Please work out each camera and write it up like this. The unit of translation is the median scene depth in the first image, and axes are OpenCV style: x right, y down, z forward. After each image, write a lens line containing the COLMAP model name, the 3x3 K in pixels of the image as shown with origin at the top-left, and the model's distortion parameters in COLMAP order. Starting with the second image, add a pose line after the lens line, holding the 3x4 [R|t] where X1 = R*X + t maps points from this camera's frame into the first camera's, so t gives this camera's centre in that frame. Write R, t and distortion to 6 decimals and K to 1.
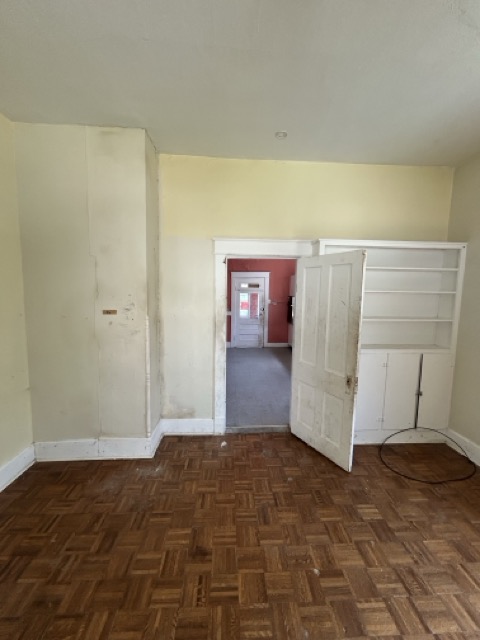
lens RADIAL K [[258.4, 0, 240.2], [0, 258.4, 320.5], [0, 0, 1]] dist [0.001738, 0.000721]
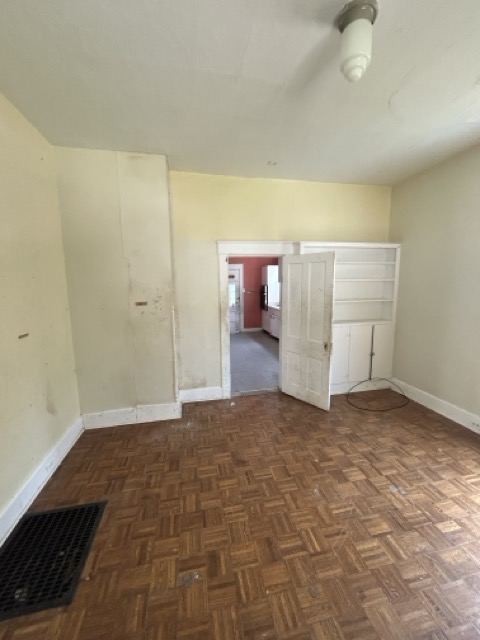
lens RADIAL K [[258.4, 0, 240.2], [0, 258.4, 320.4], [0, 0, 1]] dist [0.001738, 0.000721]
pose [[0.988170, -0.051388, 0.144493, -0.221862], [0.045722, 0.998059, 0.042271, 0.016126], [-0.146385, -0.035165, 0.988602, -0.290971]]
